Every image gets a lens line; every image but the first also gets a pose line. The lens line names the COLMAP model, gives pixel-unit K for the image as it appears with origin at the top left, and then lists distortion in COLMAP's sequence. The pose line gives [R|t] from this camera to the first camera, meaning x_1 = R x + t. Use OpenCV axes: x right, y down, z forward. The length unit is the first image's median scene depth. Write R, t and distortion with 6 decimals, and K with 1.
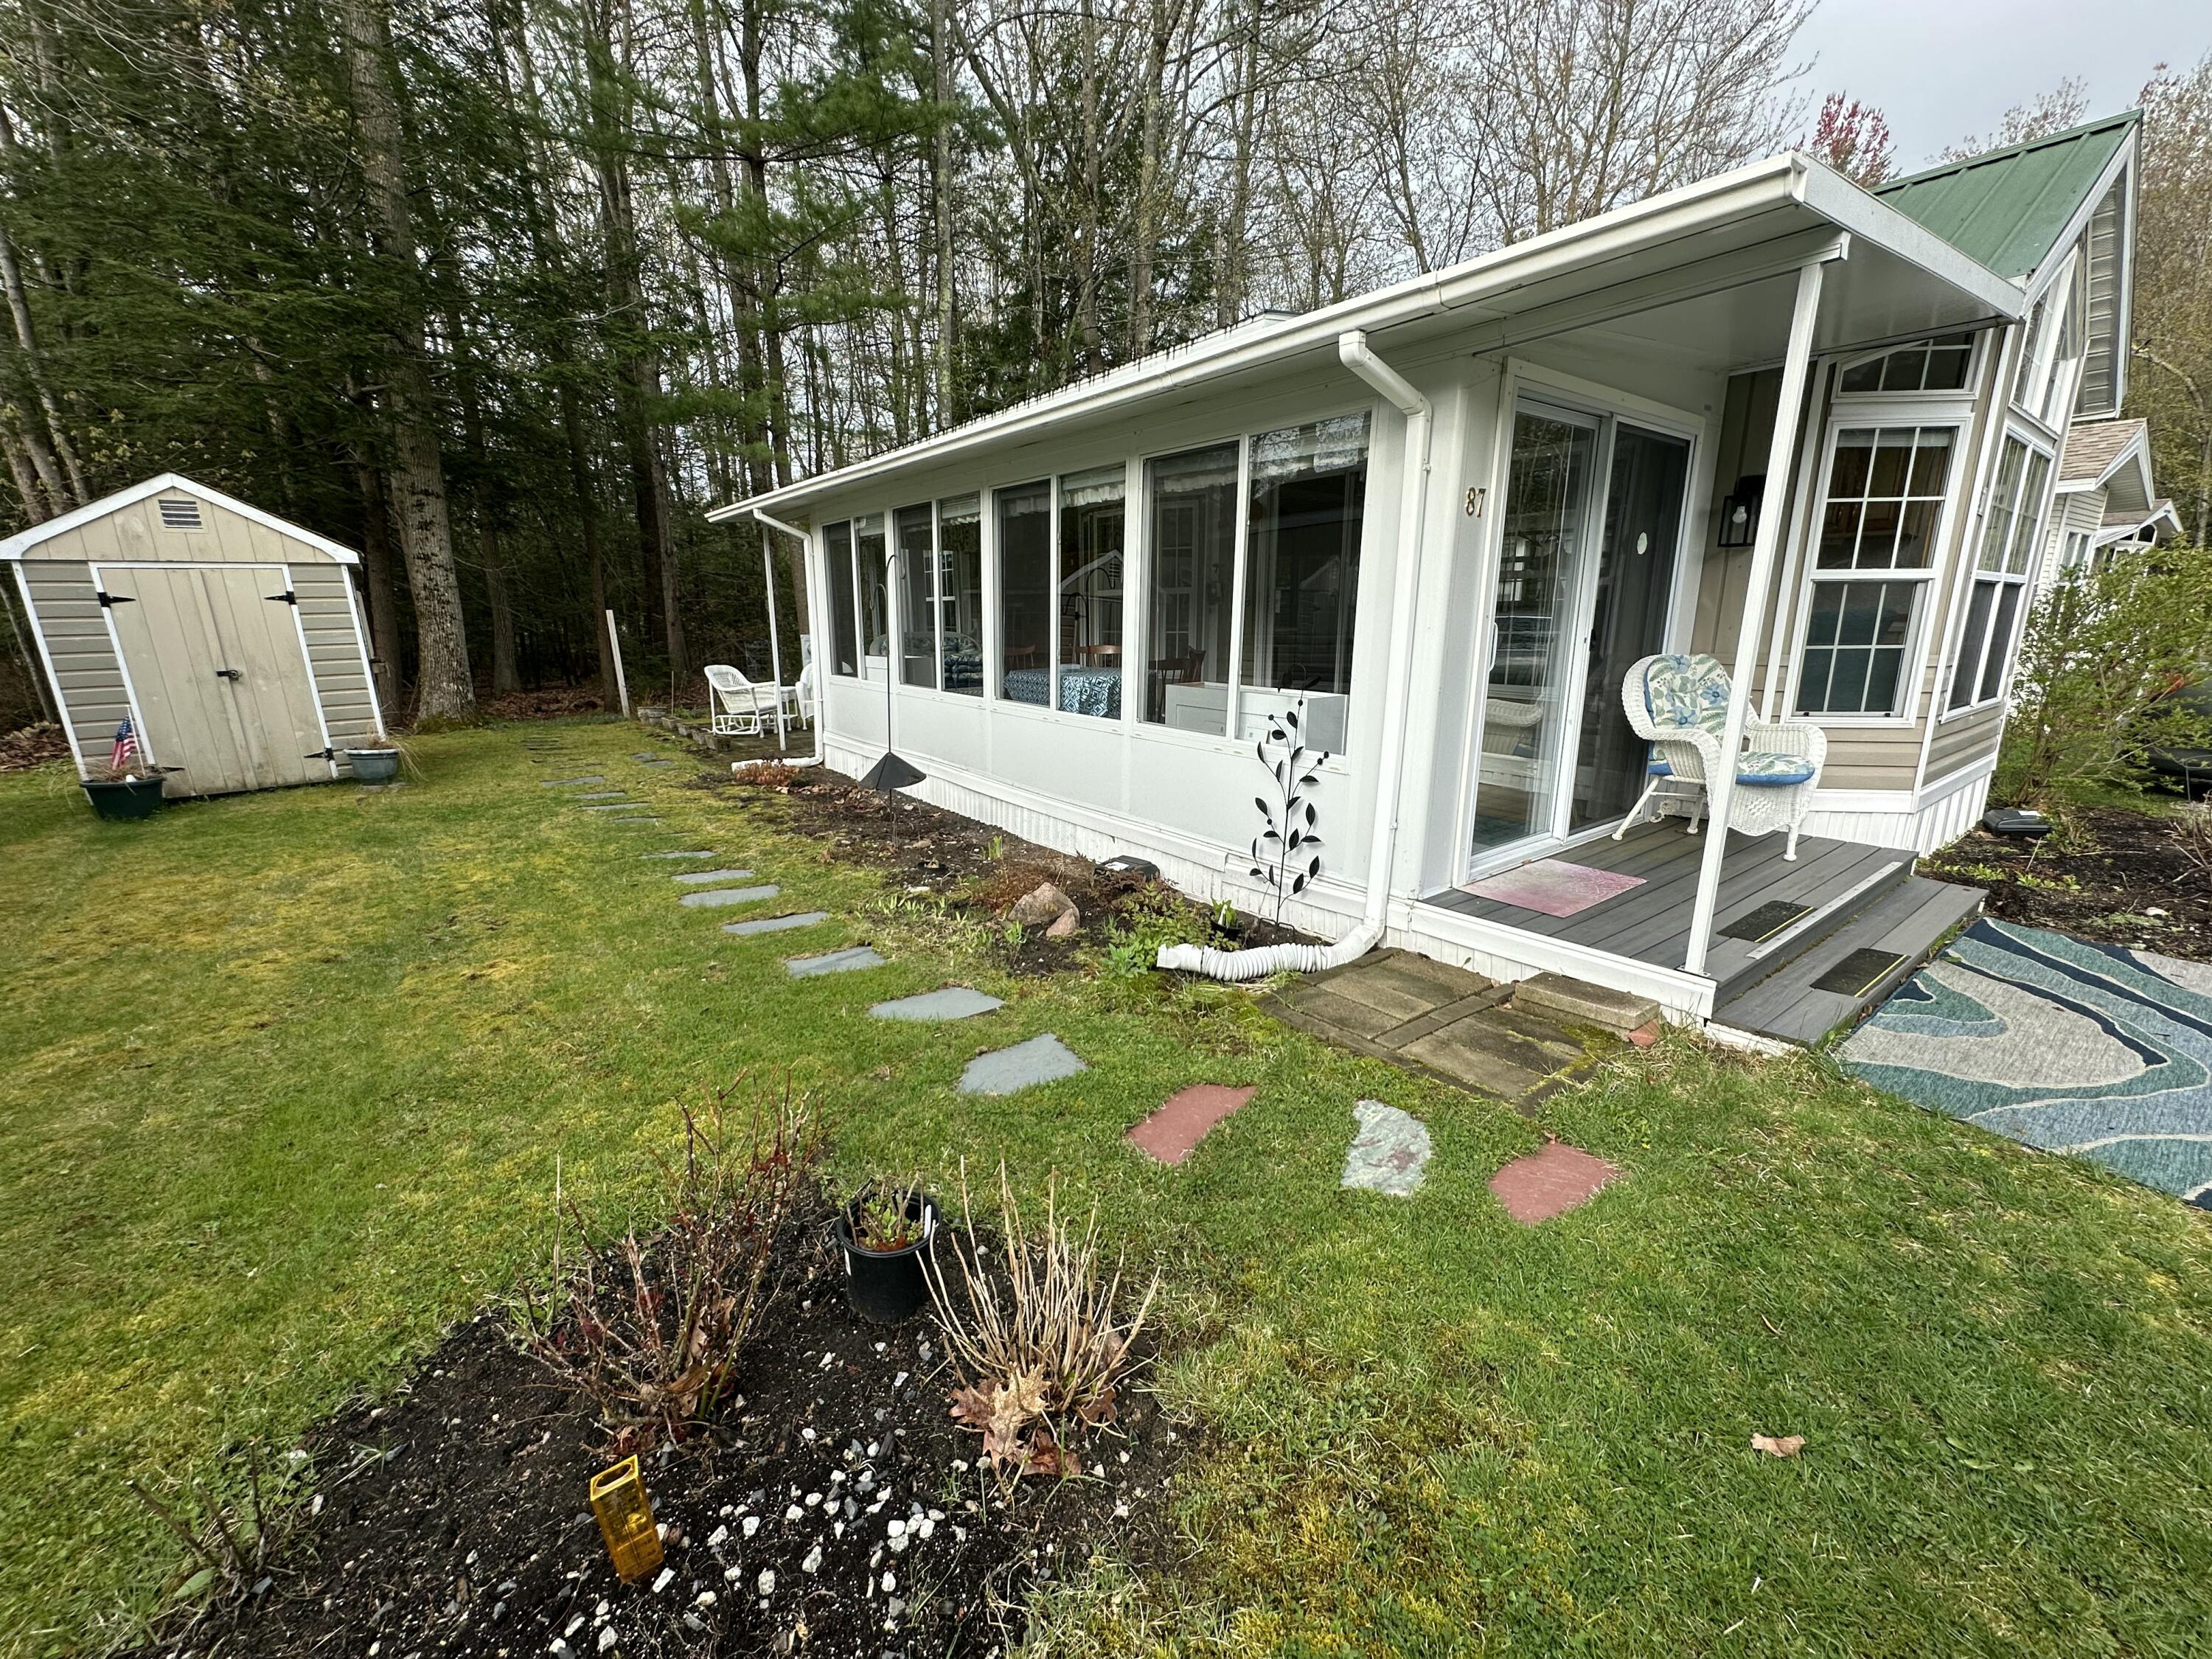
lens RADIAL K [[889.7, 0, 1106.5], [0, 889.7, 822.1], [0, 0, 1]] dist [-0.001534, 0.000028]
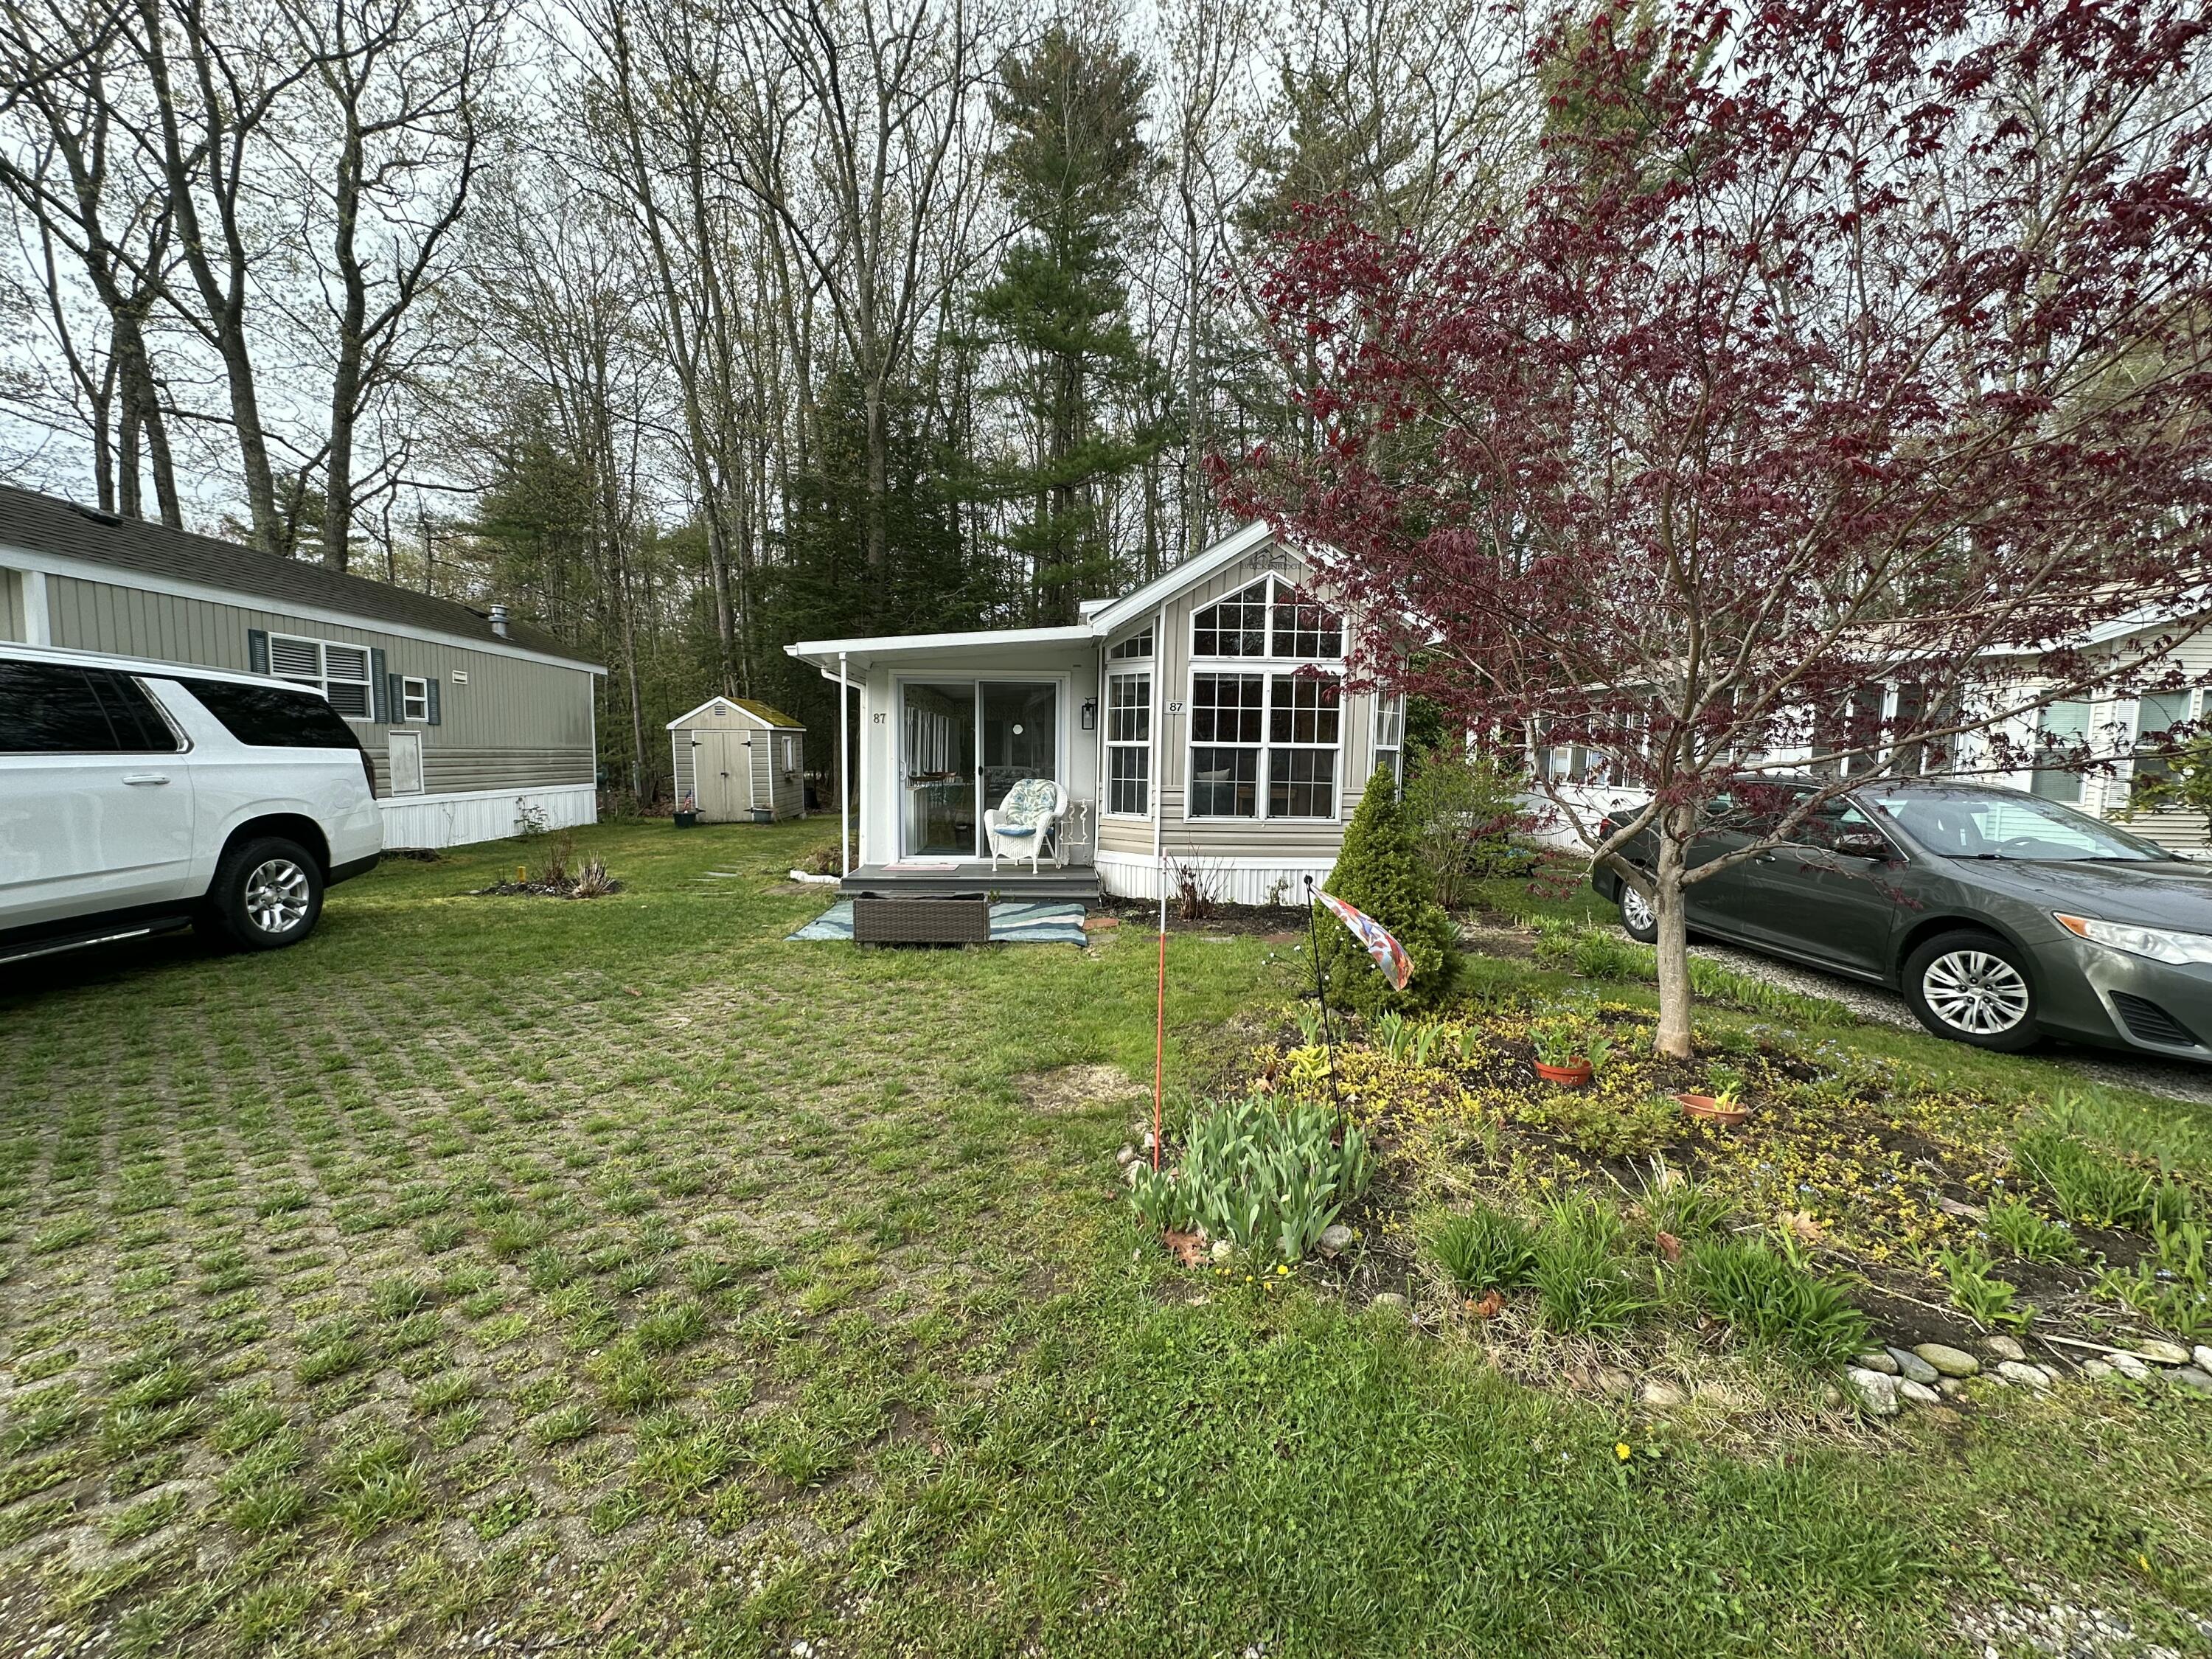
lens RADIAL K [[877.6, 0, 1106.0], [0, 877.6, 829.5], [0, 0, 1]] dist [-0.002512, 0.000228]
pose [[0.824848, 0.064913, -0.561616, 1.959218], [-0.149843, 0.982961, -0.106463, 0.129024], [0.545136, 0.171970, 0.820520, -0.615893]]
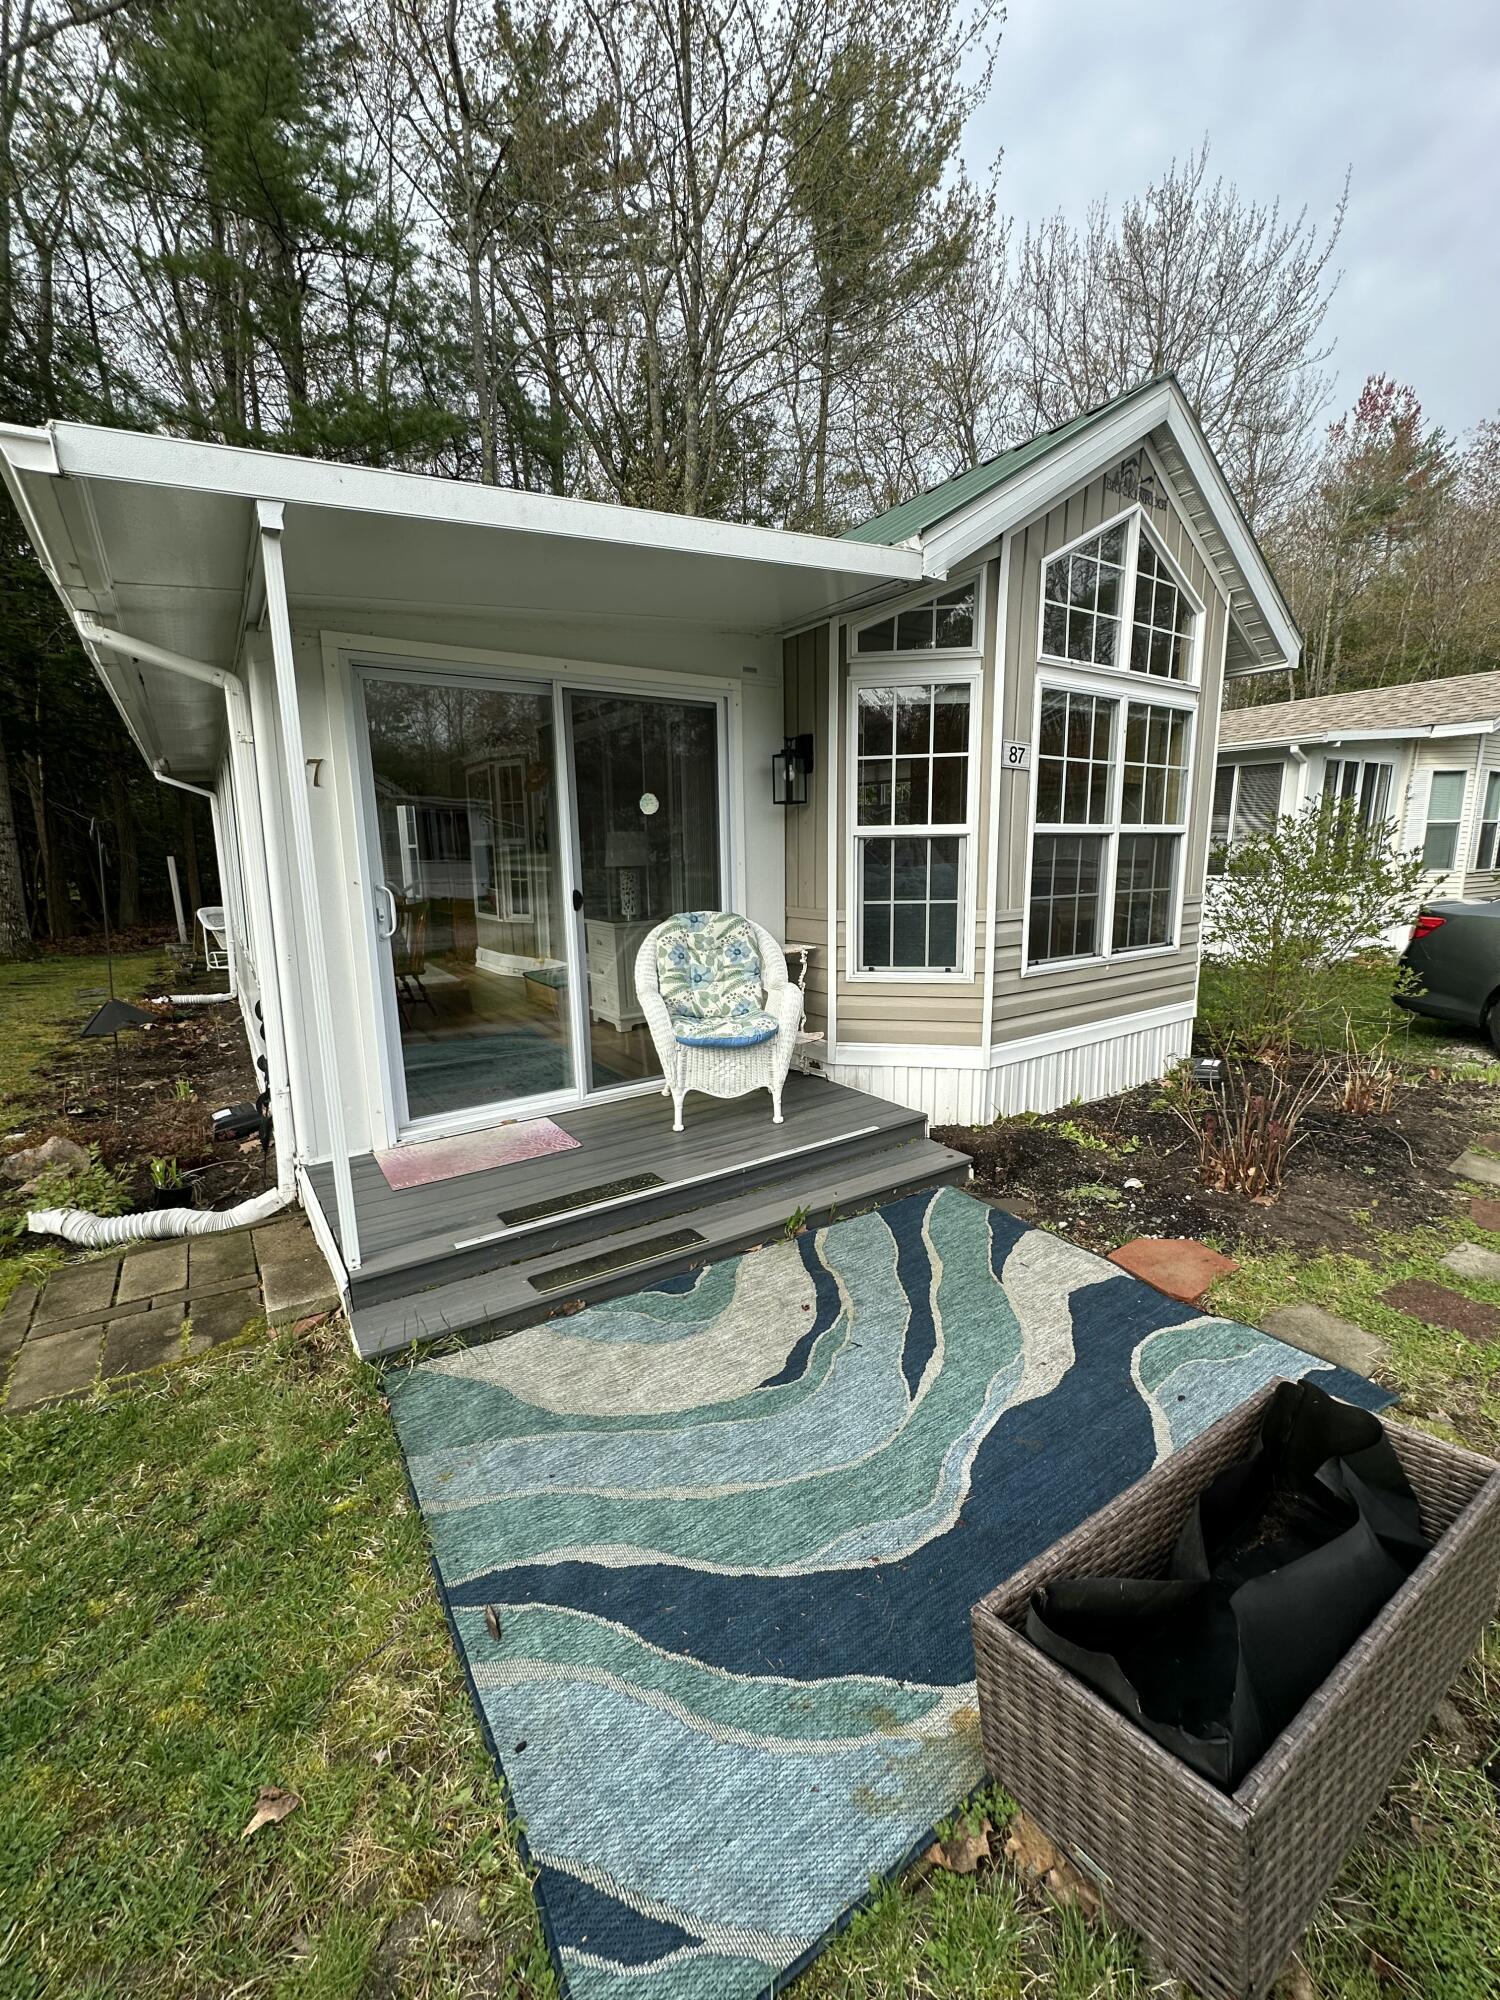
lens RADIAL K [[793.5, 0, 750.0], [0, 793.5, 1000.0], [0, 0, 1]] dist [-0.002512, 0.000228]
pose [[0.998405, 0.001759, -0.056428, 0.739489], [-0.004073, 0.999154, -0.040922, -0.052454], [0.056309, 0.041086, 0.997568, 0.112068]]
